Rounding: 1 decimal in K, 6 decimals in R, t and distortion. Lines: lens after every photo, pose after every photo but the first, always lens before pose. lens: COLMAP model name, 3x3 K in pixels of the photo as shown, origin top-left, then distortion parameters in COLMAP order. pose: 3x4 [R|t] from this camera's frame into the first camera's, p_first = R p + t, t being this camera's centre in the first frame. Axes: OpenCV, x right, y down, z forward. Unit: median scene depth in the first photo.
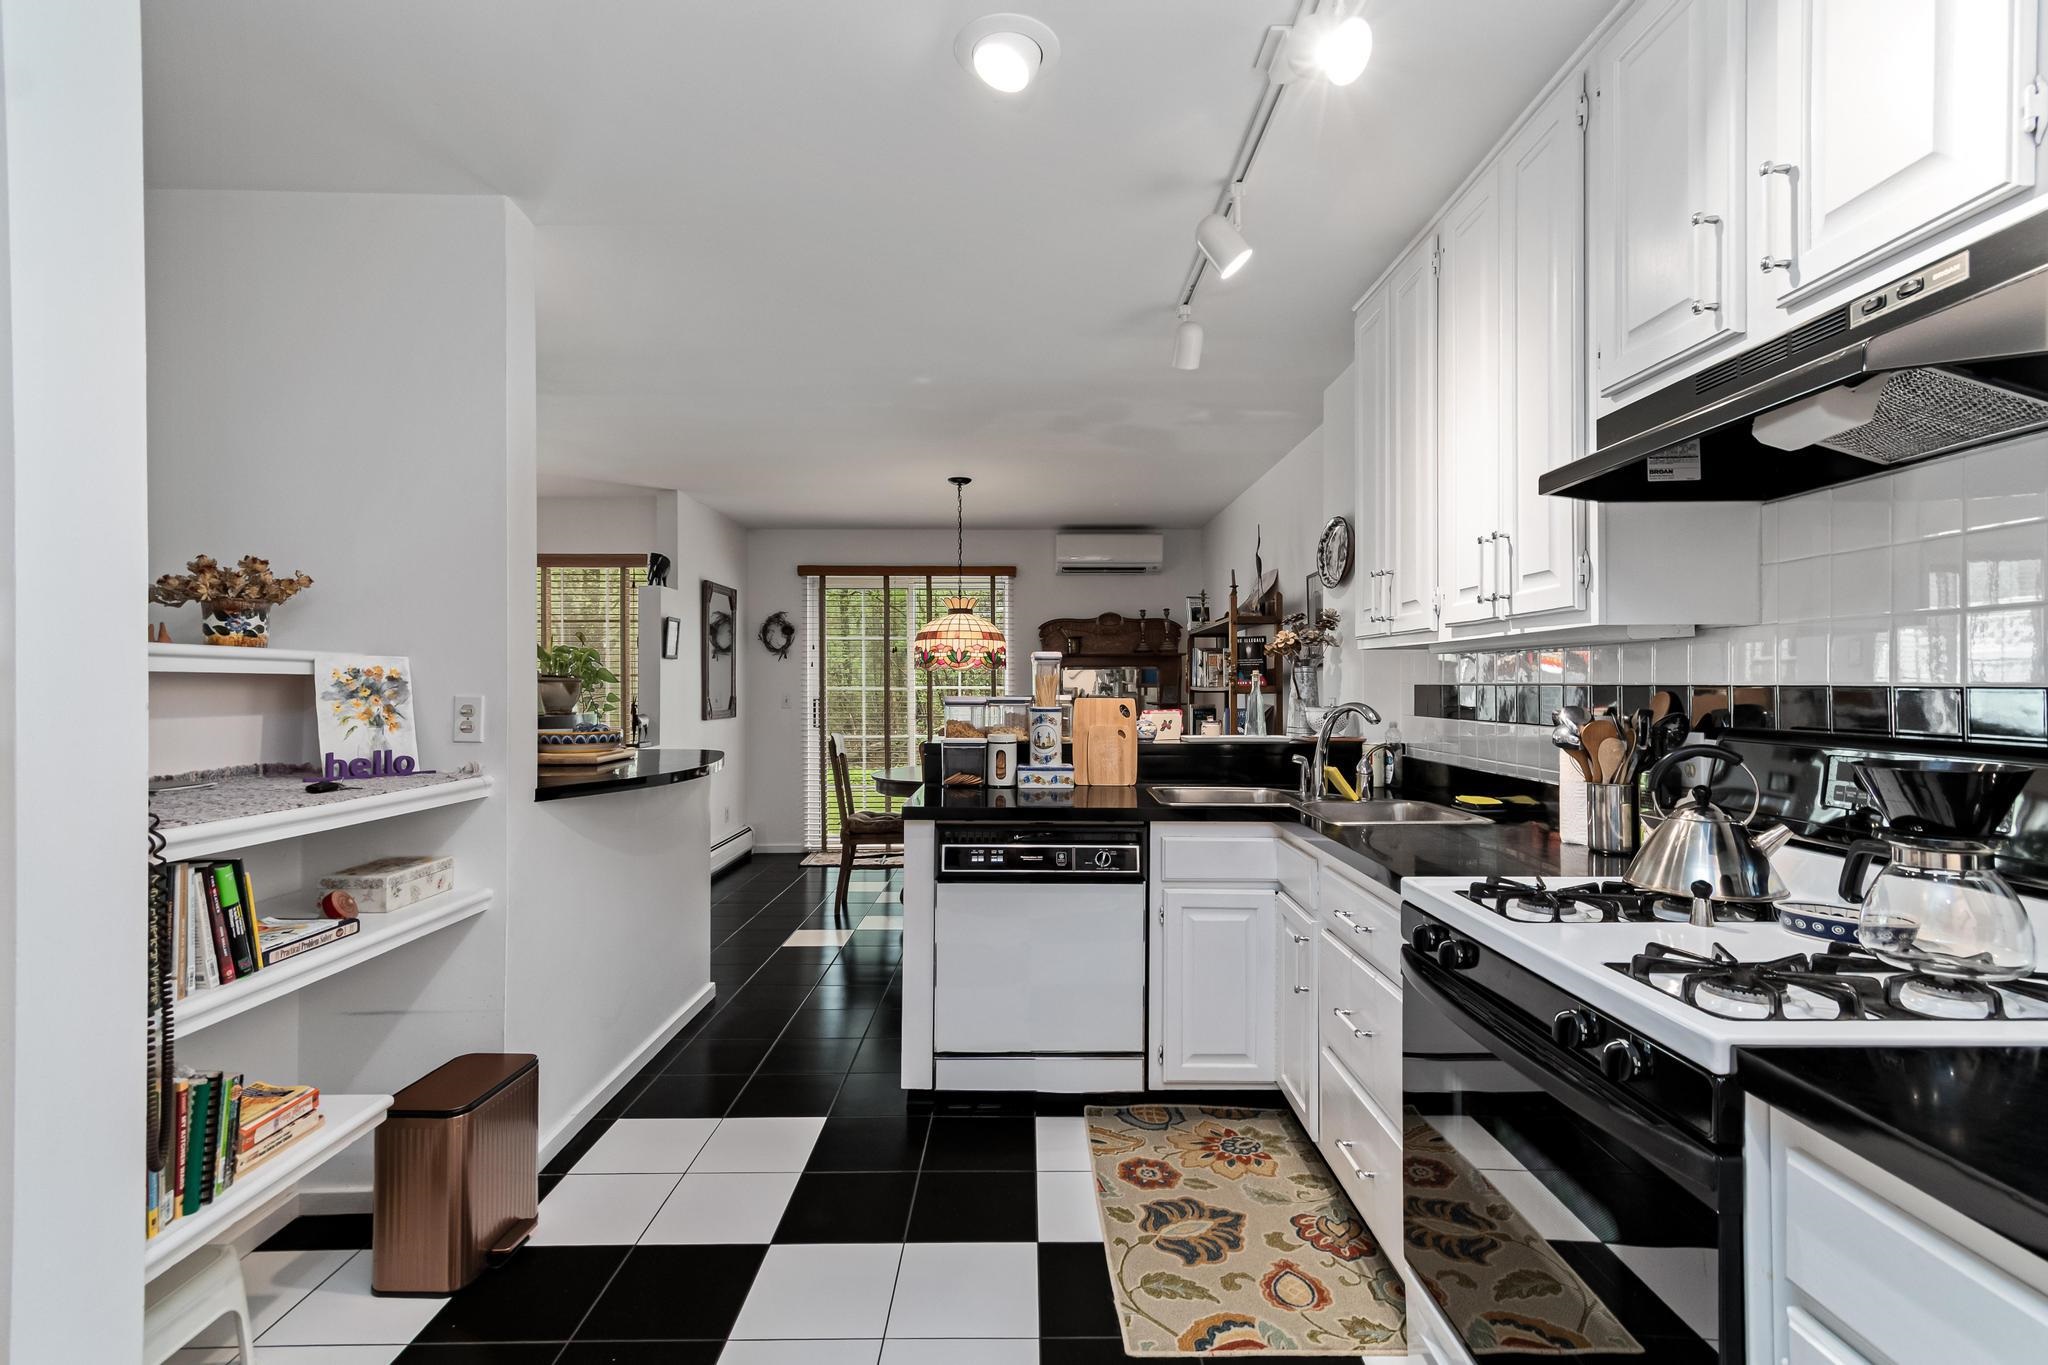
lens RADIAL K [[913.5, 0, 1041.6], [0, 913.5, 686.5], [0, 0, 1]] dist [0.020031, -0.003333]
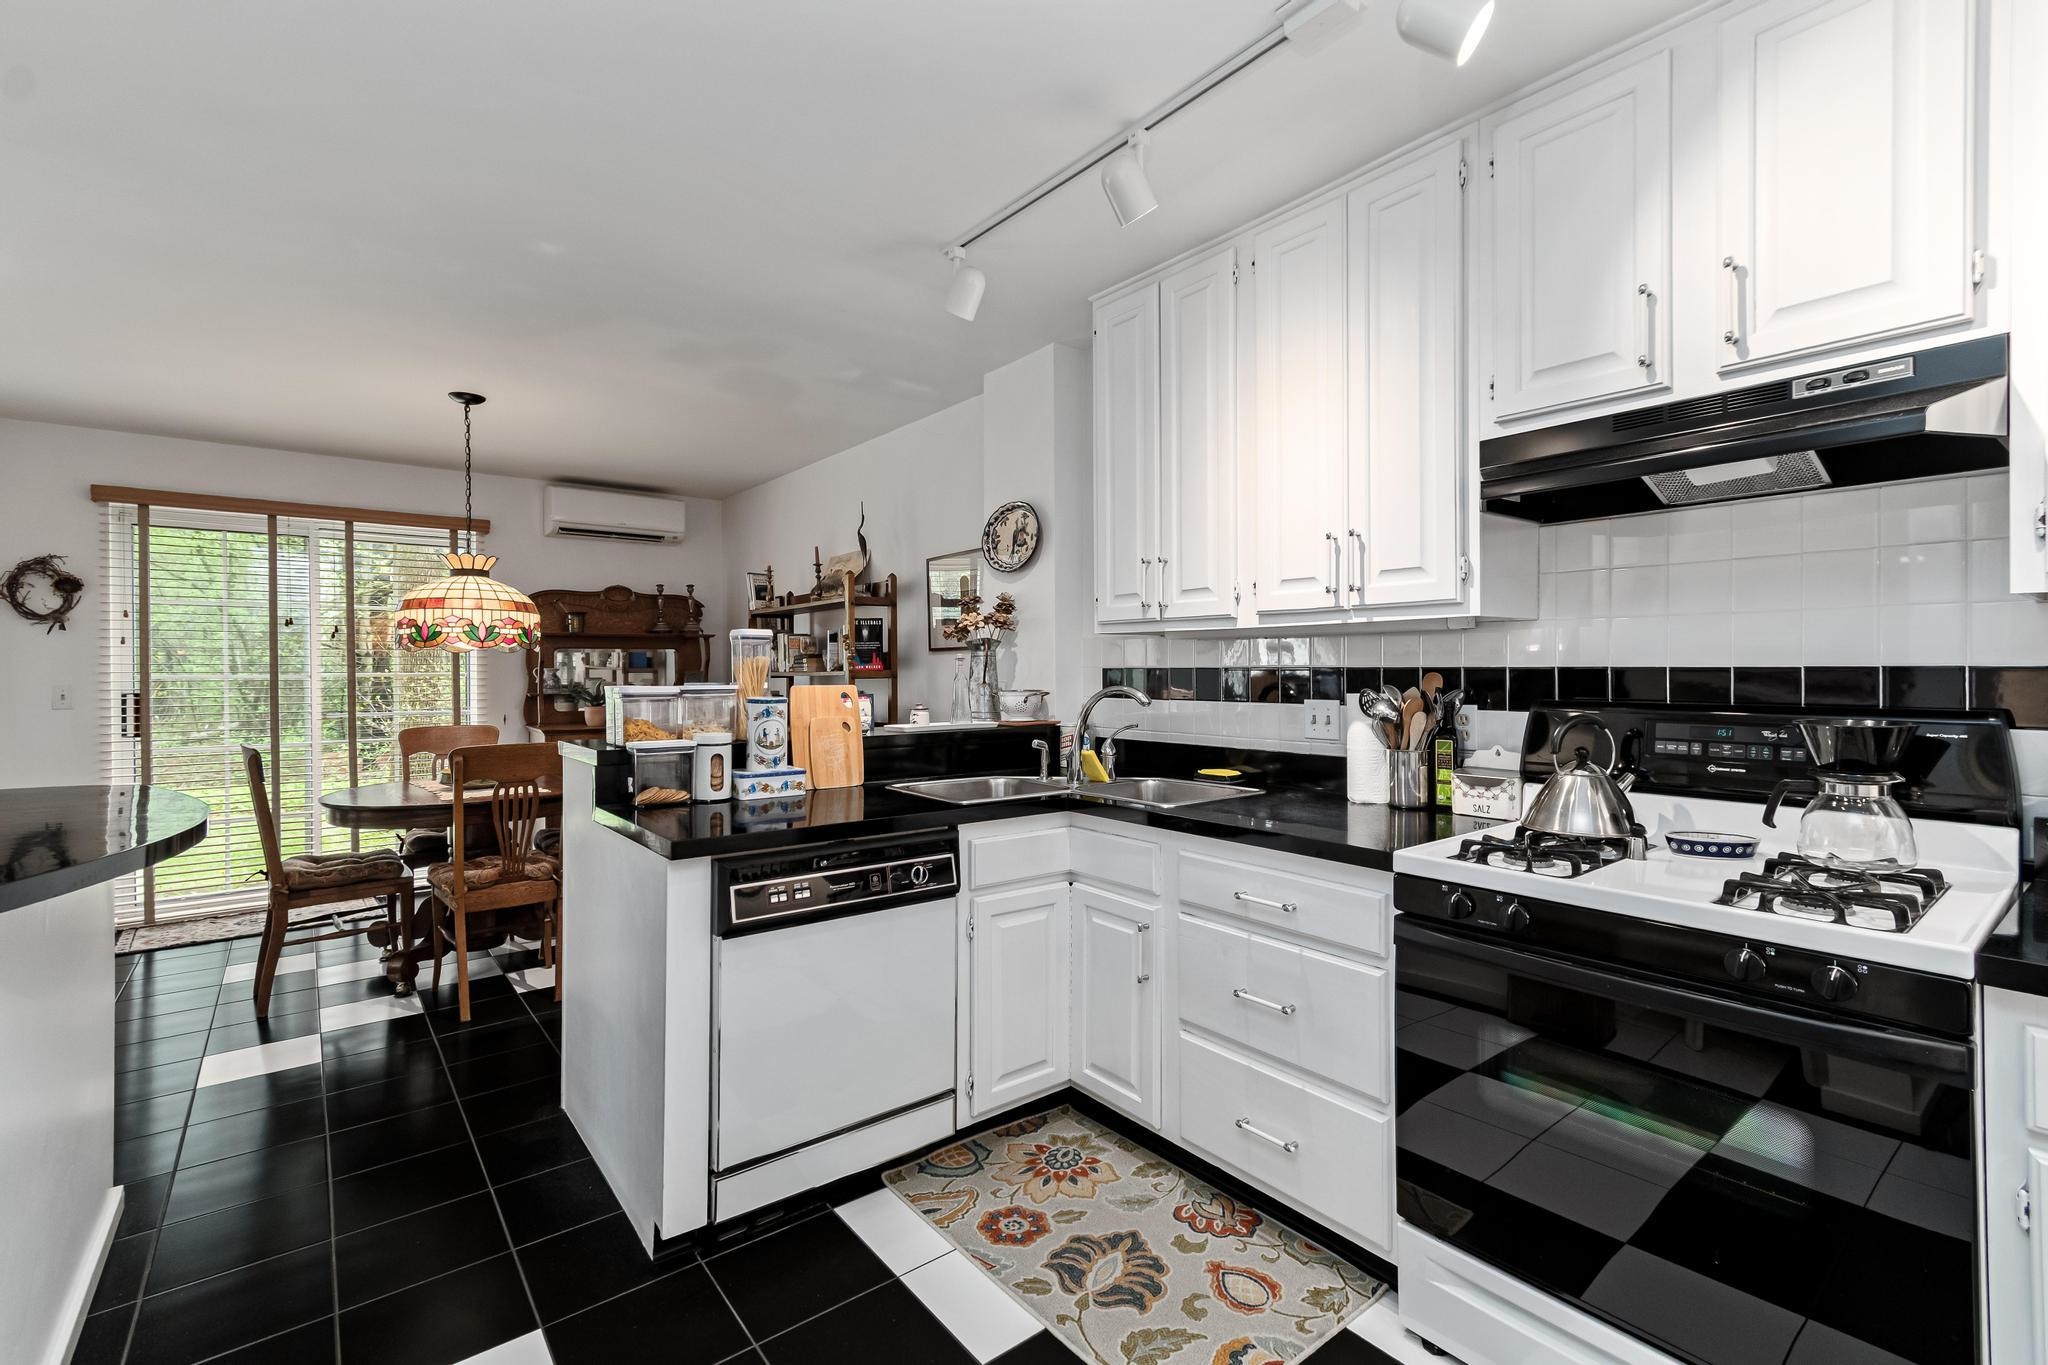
lens RADIAL K [[913.5, 0, 1023.8], [0, 913.5, 670.5], [0, 0, 1]] dist [0.020031, -0.003333]
pose [[0.800493, -0.003884, 0.599329, -0.340397], [0.005163, 0.999987, -0.000416, 0.000597], [-0.599319, 0.003427, 0.800503, 0.247979]]
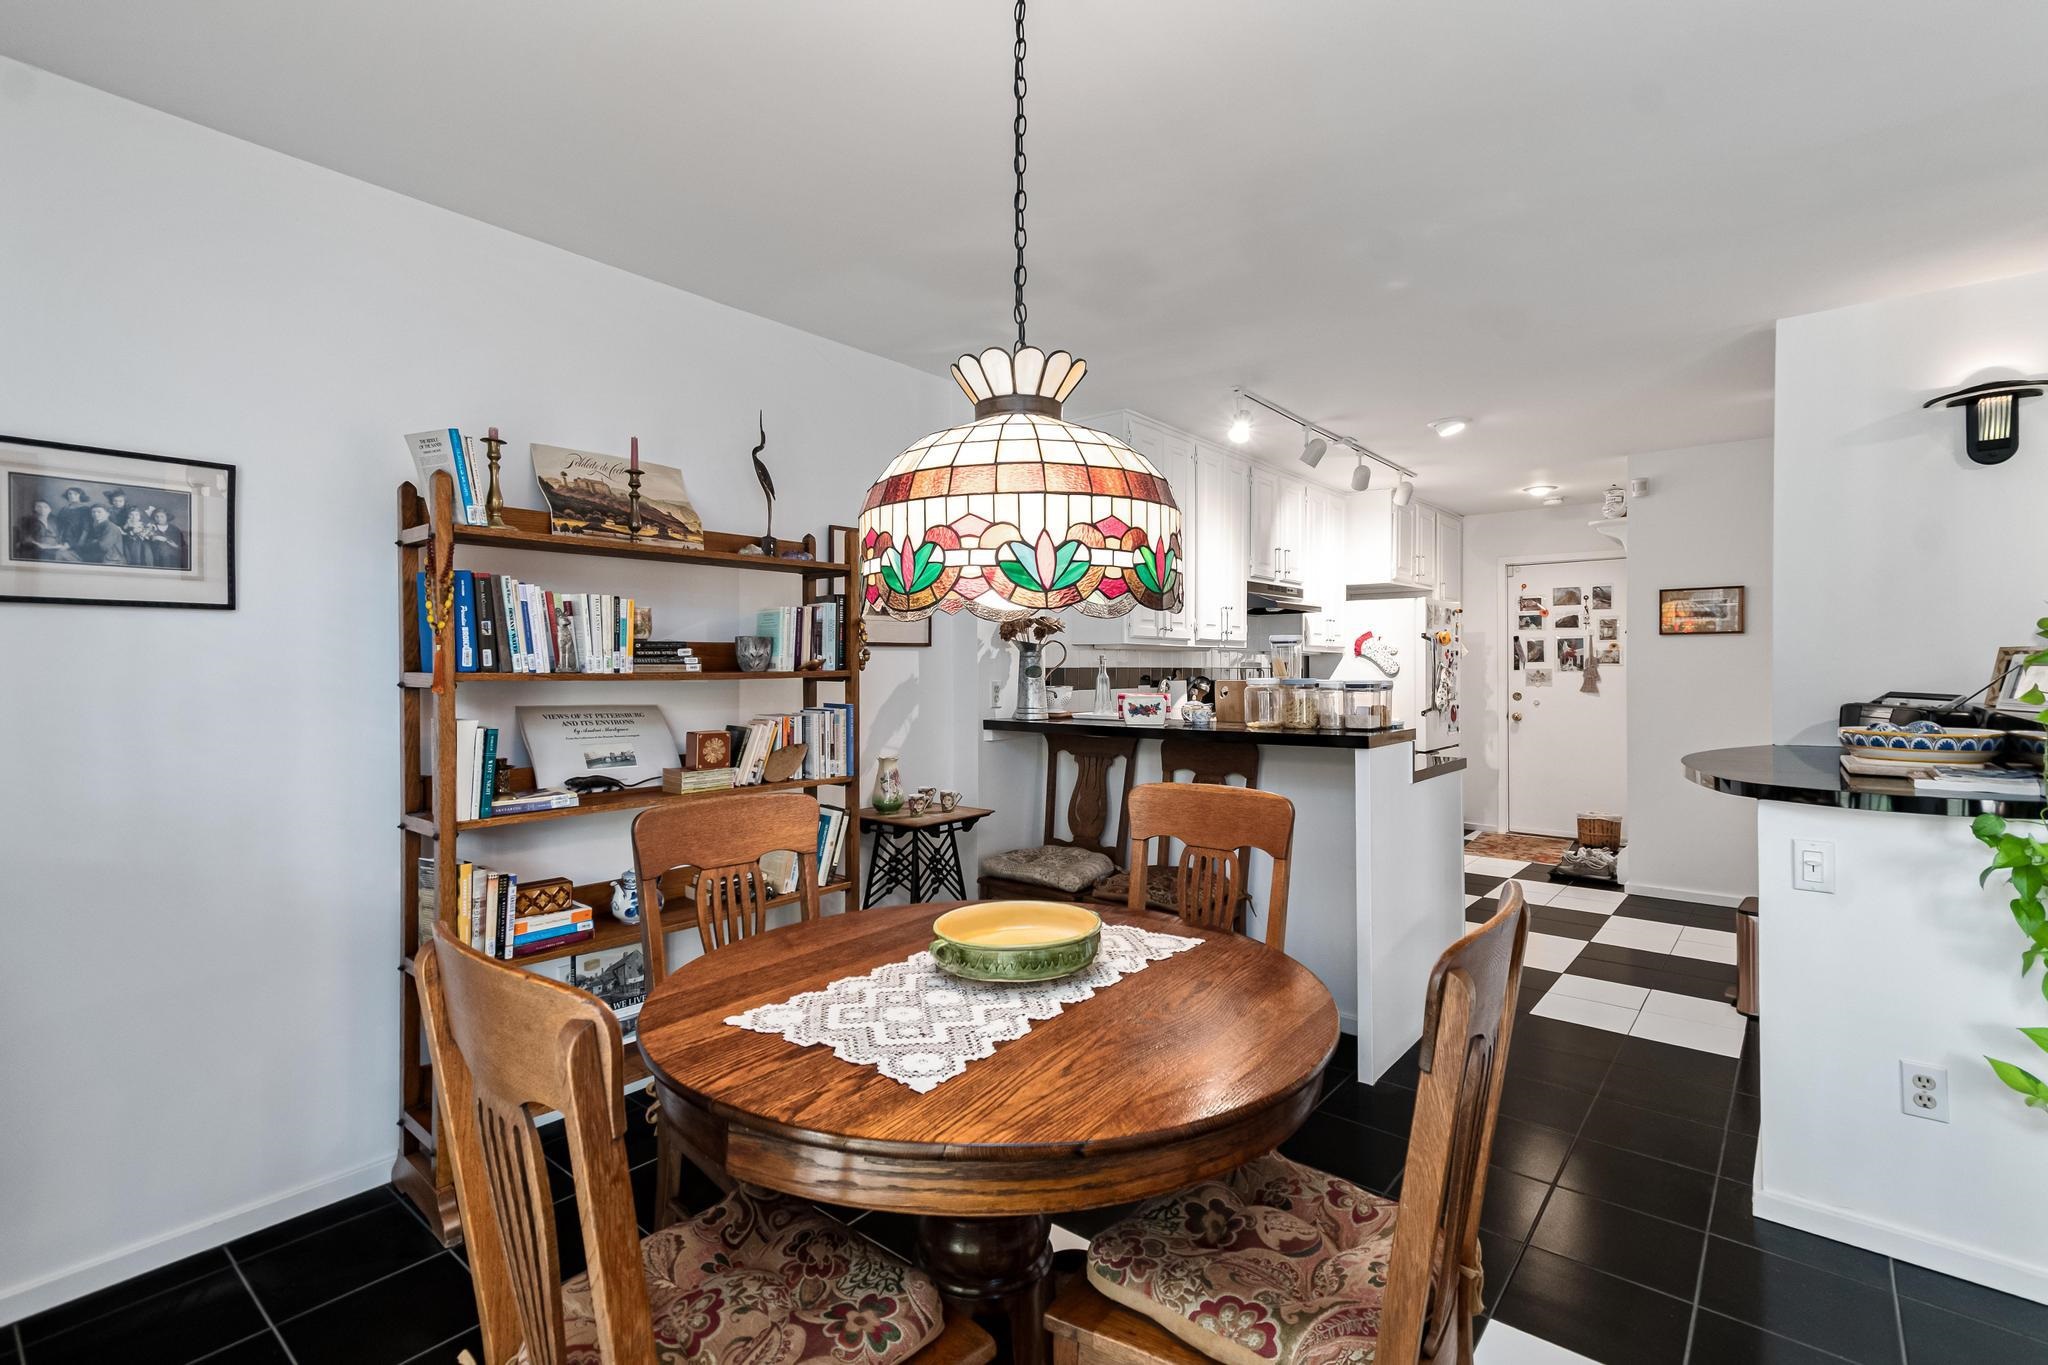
lens RADIAL K [[913.5, 0, 1025.9], [0, 913.5, 679.4], [0, 0, 1]] dist [0.020031, -0.003333]
pose [[-0.755971, -0.009671, 0.654534, -0.525606], [0.000638, 0.999880, 0.015510, -0.007263], [-0.654605, 0.012142, -0.755874, 2.345325]]
